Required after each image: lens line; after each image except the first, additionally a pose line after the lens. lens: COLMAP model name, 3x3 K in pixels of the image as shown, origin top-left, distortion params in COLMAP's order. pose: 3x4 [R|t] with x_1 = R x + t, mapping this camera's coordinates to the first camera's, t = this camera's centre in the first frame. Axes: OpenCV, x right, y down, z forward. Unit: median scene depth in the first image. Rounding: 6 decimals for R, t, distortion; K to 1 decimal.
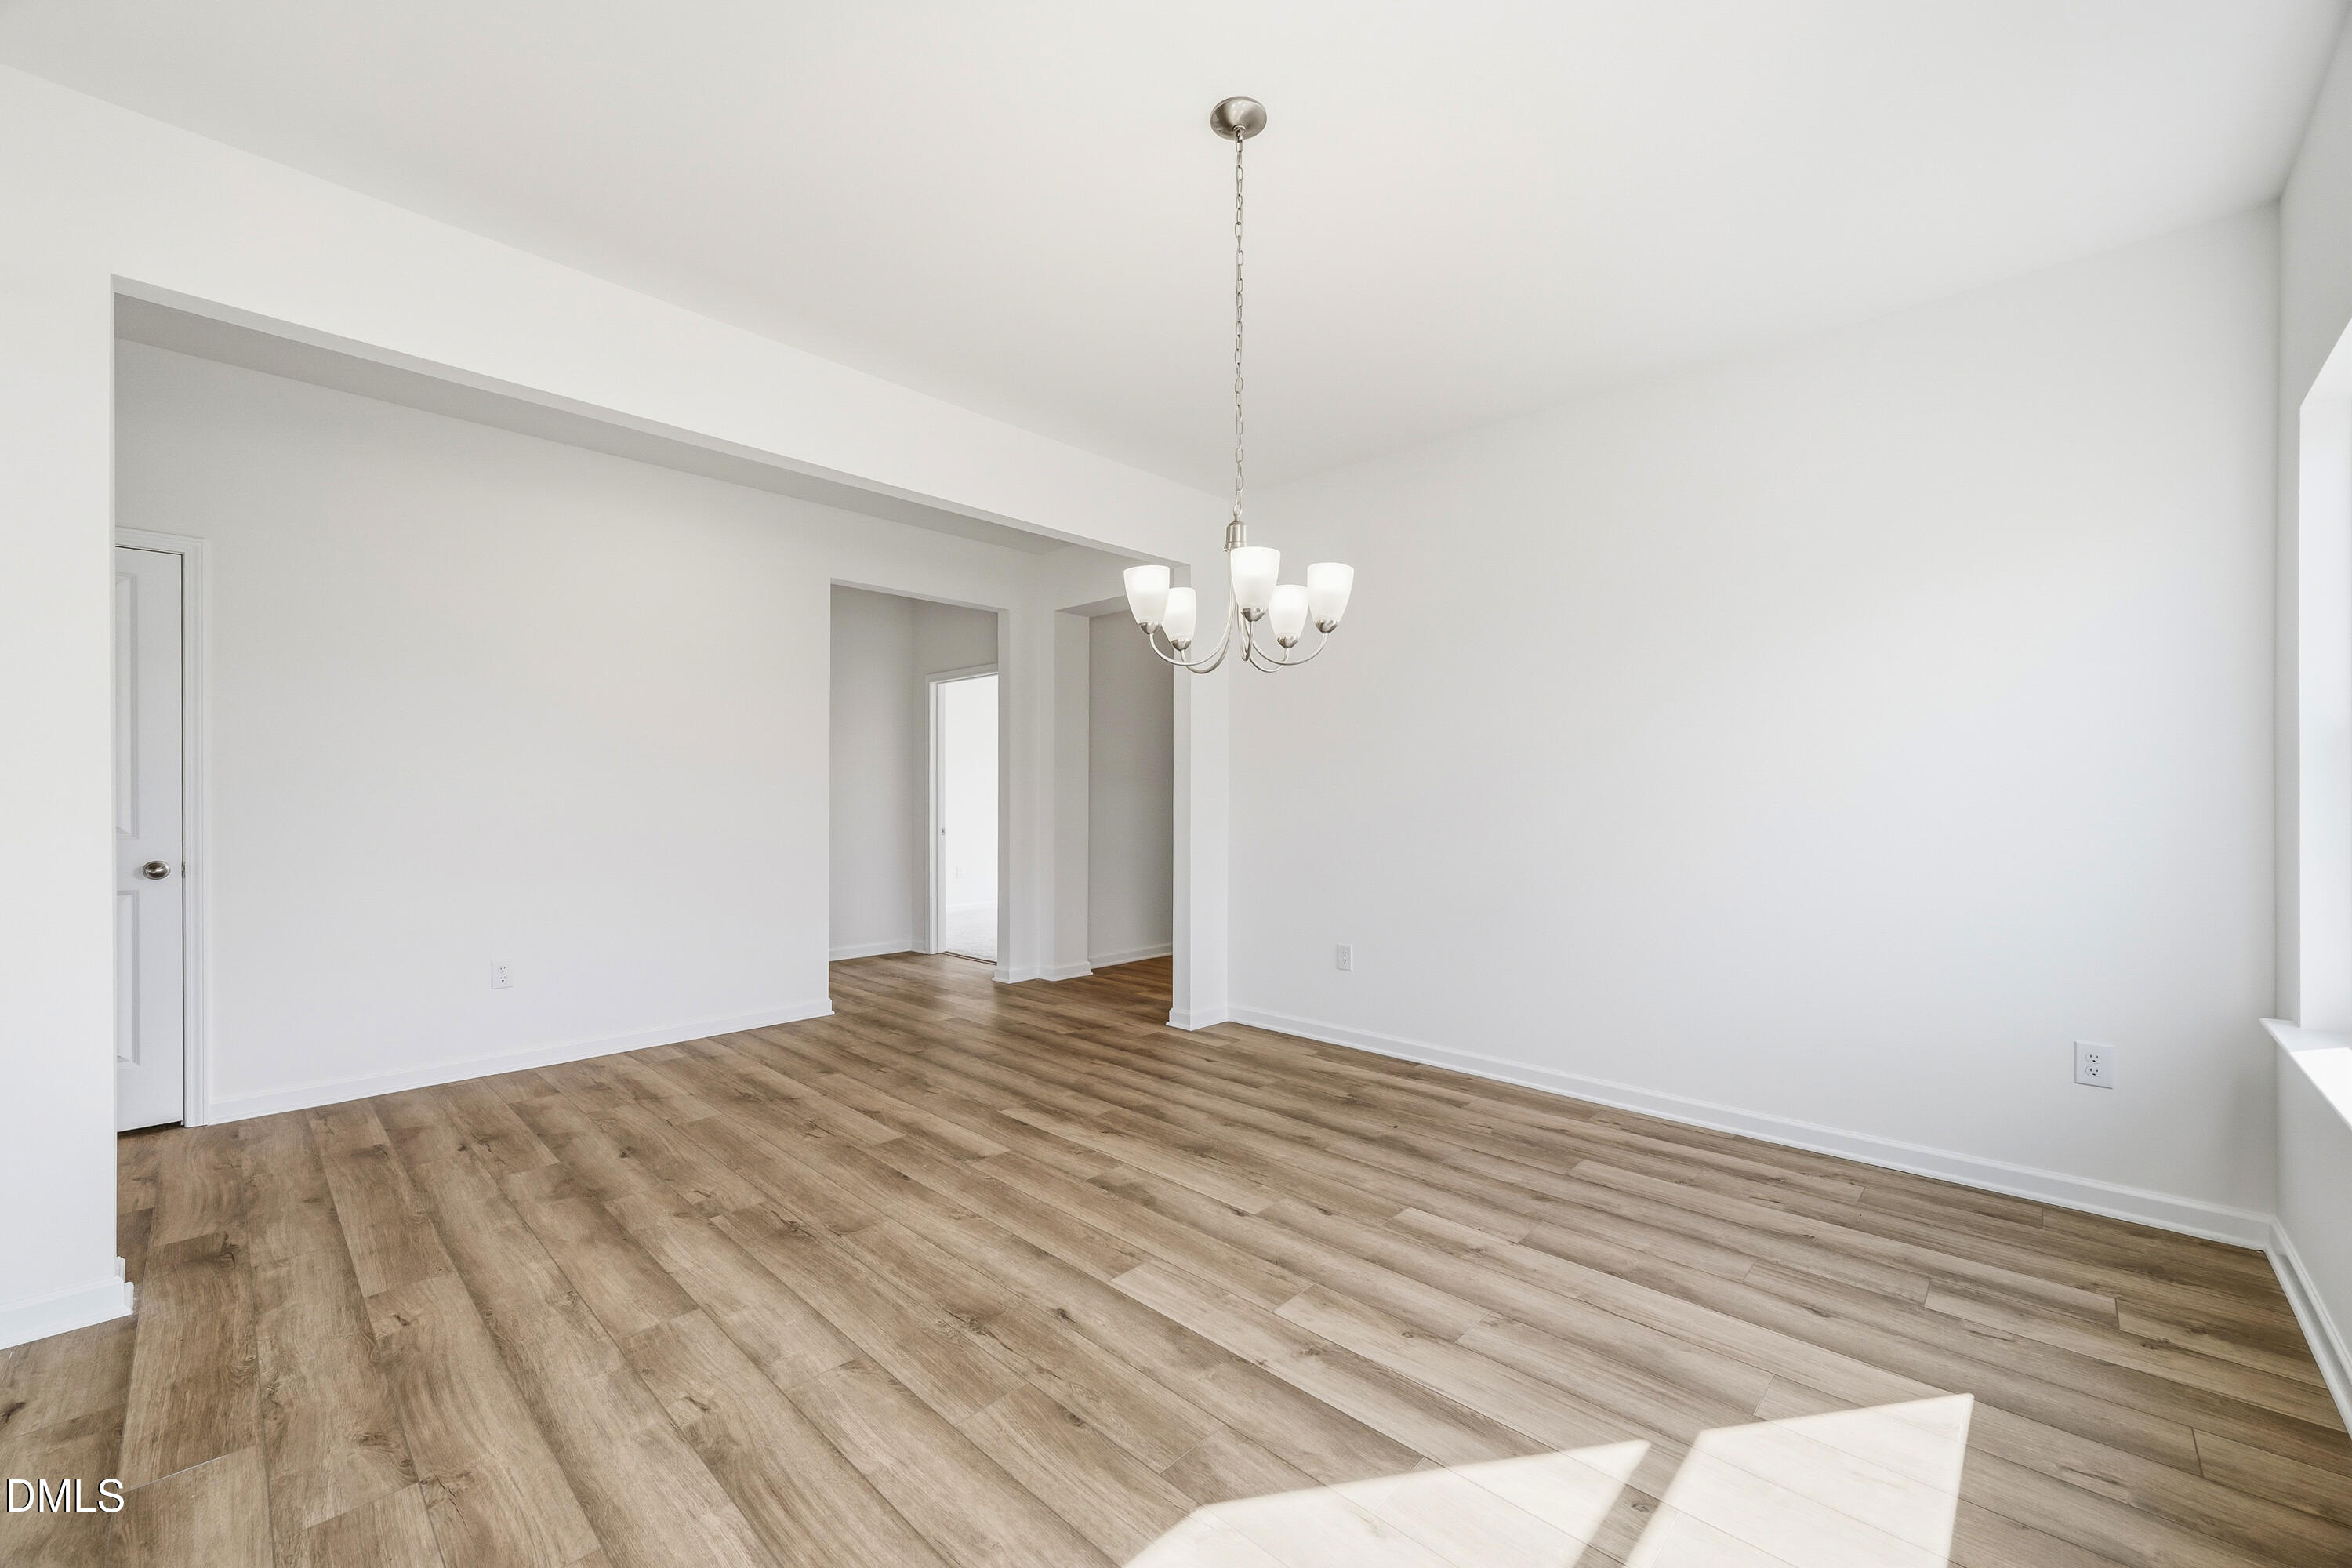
lens RADIAL K [[929.2, 0, 1163.1], [0, 929.2, 797.7], [0, 0, 1]] dist [-0.000374, 0.000271]
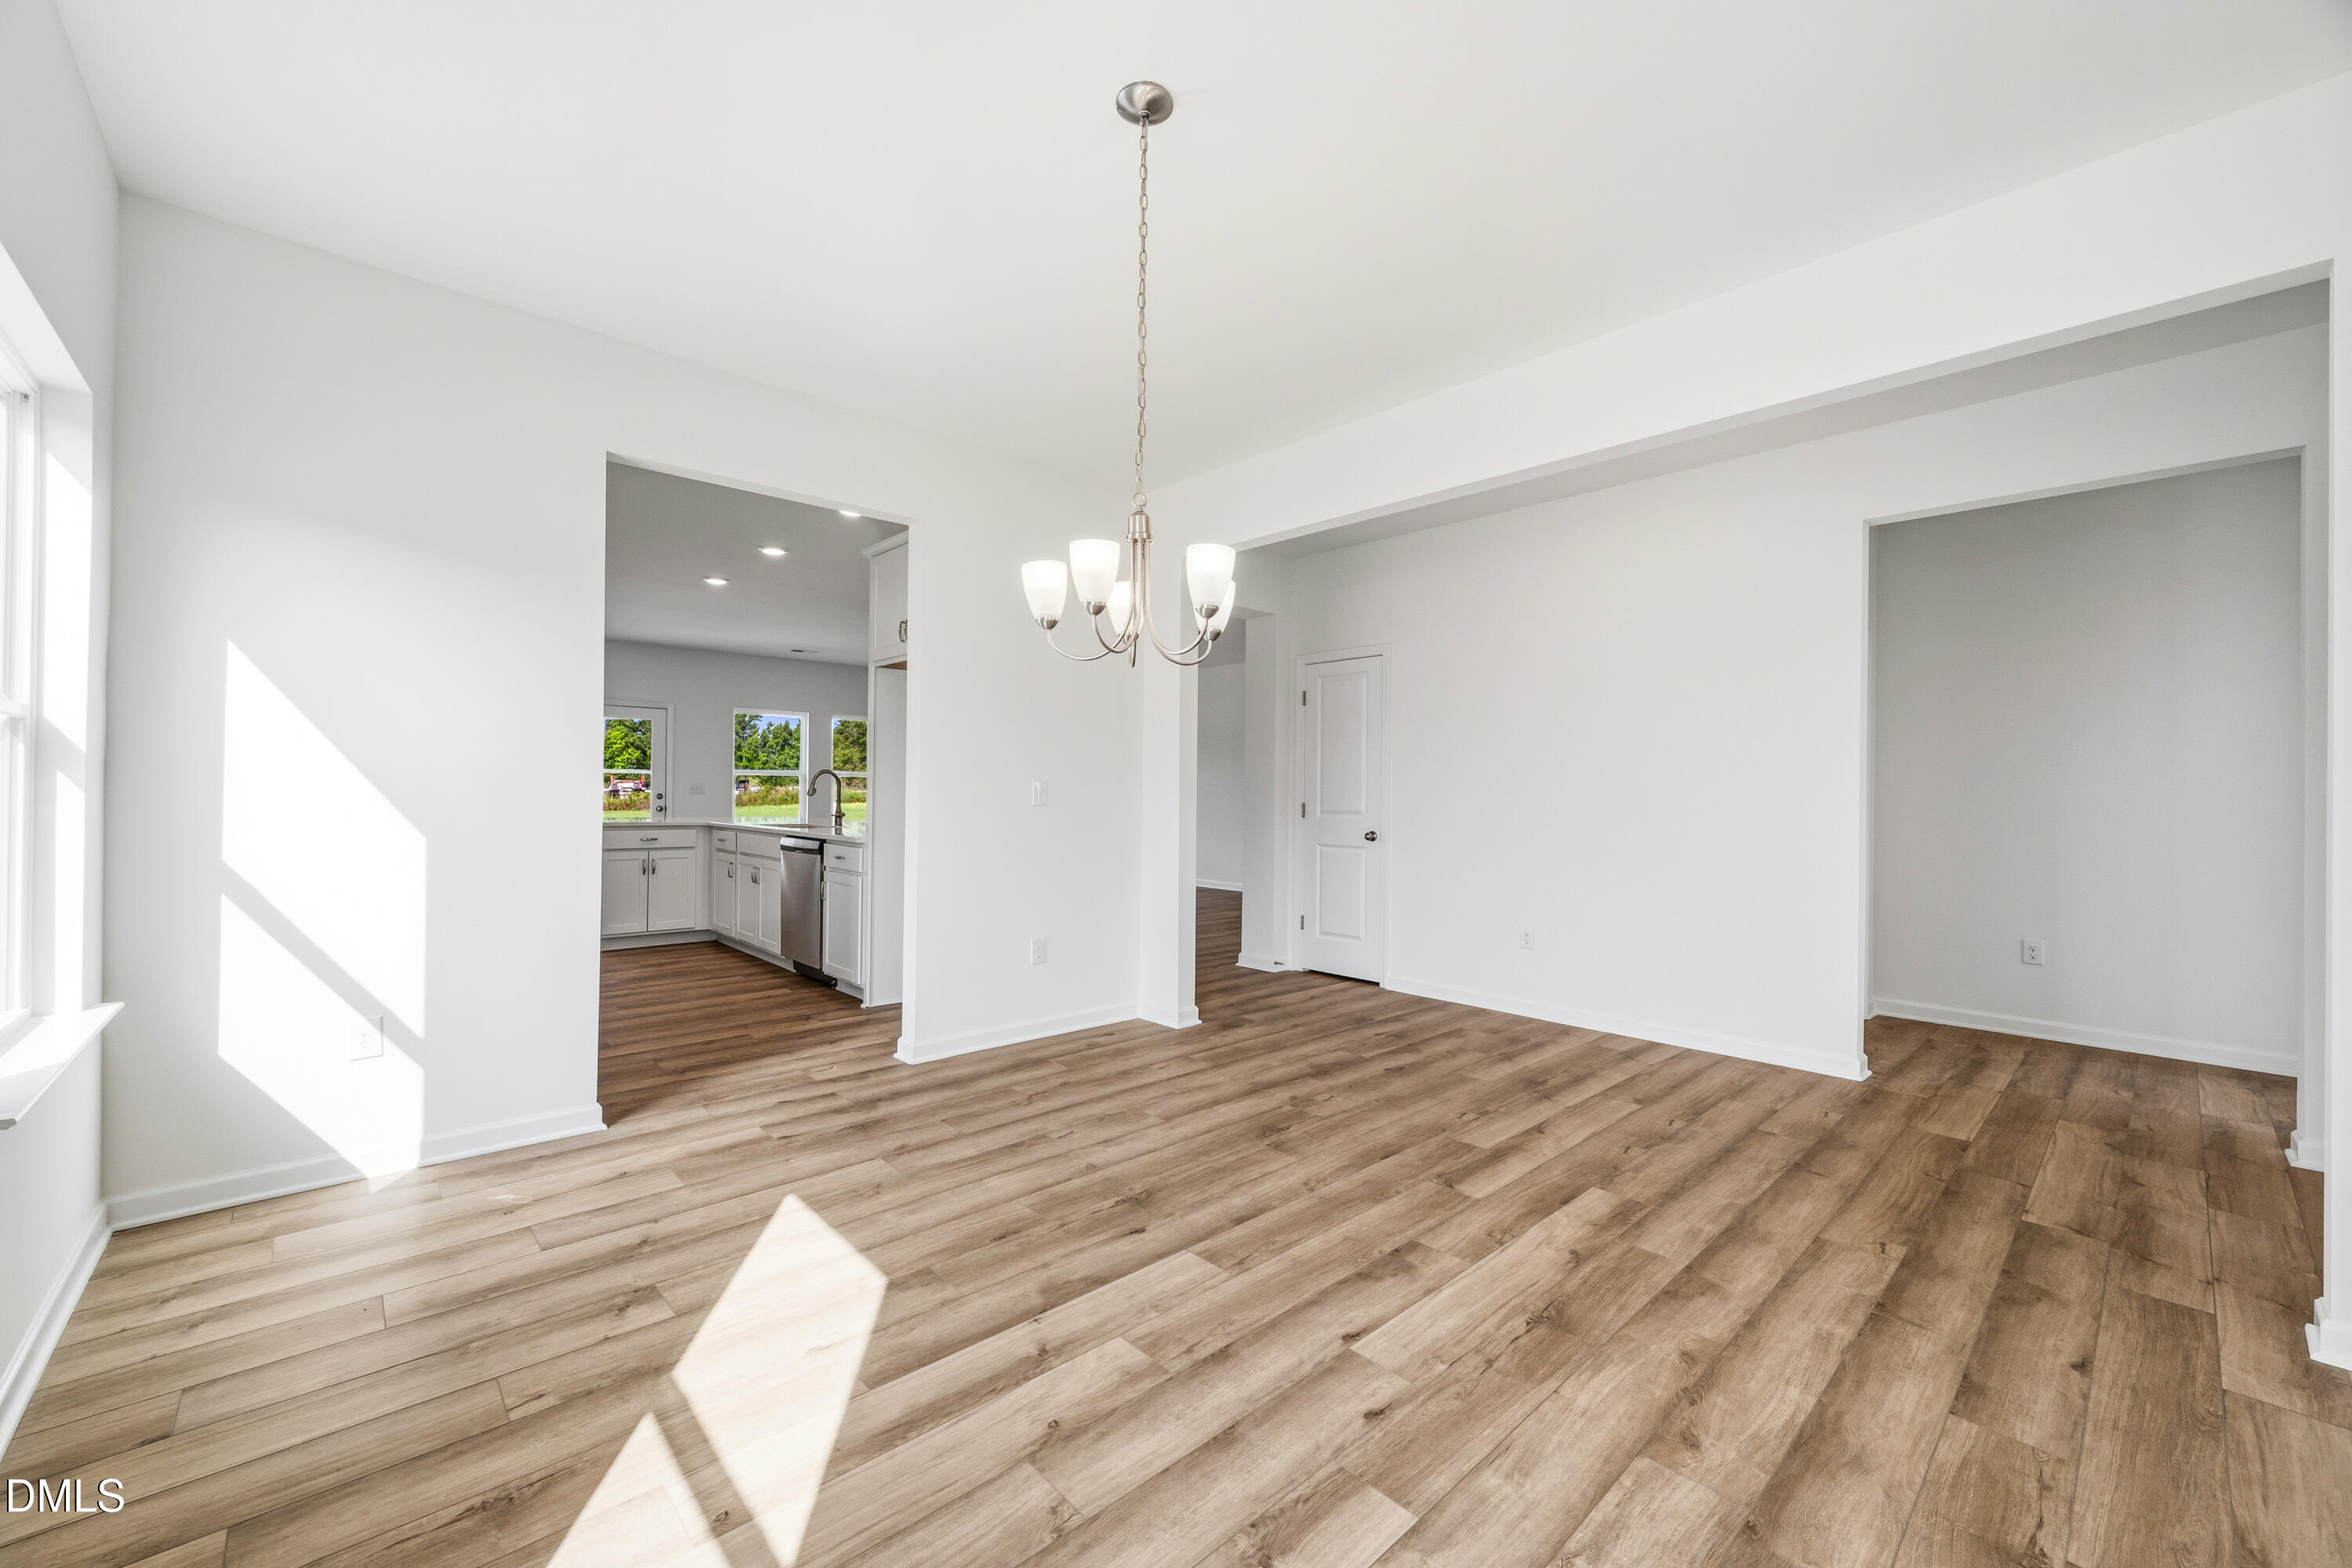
lens RADIAL K [[924.4, 0, 1167.8], [0, 924.4, 786.9], [0, 0, 1]] dist [-0.001123, -0.000057]
pose [[-0.062802, -0.006742, -0.998003, 0.888354], [-0.013076, 0.999897, -0.005932, 0.000094], [0.997940, 0.012677, -0.062884, 0.926901]]
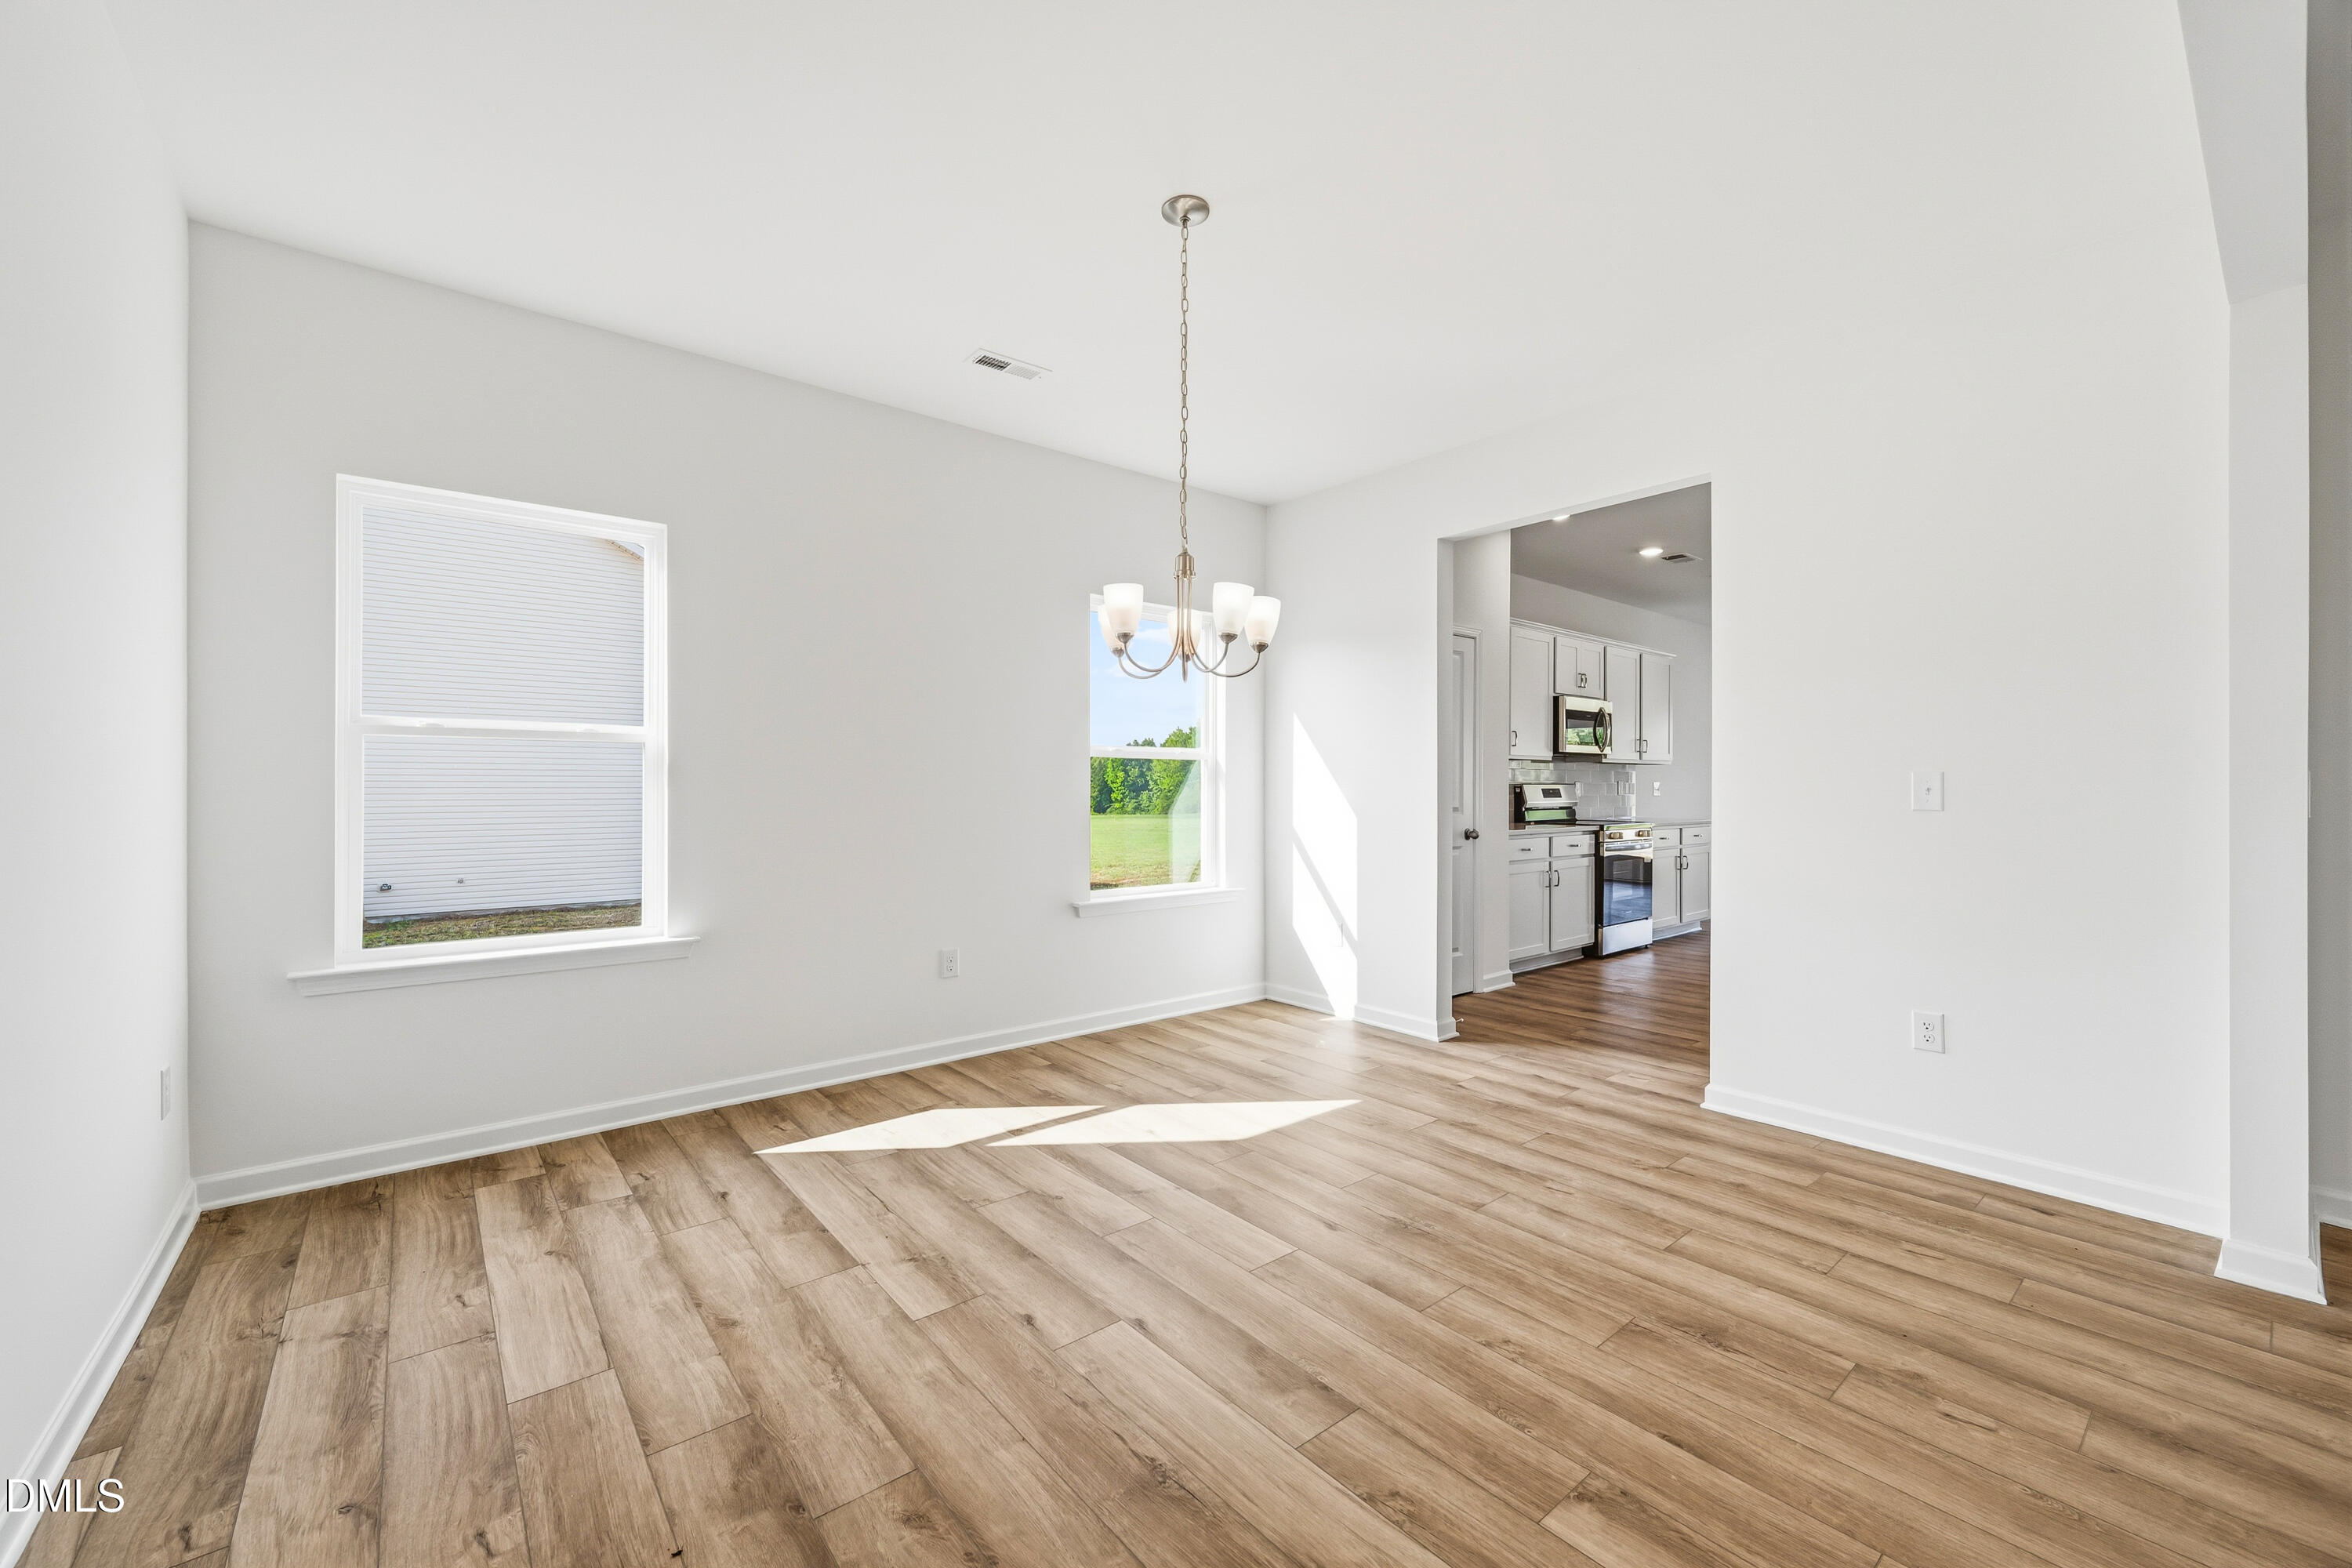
lens RADIAL K [[922.0, 0, 1173.4], [0, 922.0, 781.9], [0, 0, 1]] dist [-0.000431, 0.000061]
pose [[-0.993696, -0.003667, 0.112049, -0.031977], [-0.003784, 0.999992, -0.000831, -0.005584], [-0.112045, -0.001250, -0.993702, 1.832468]]
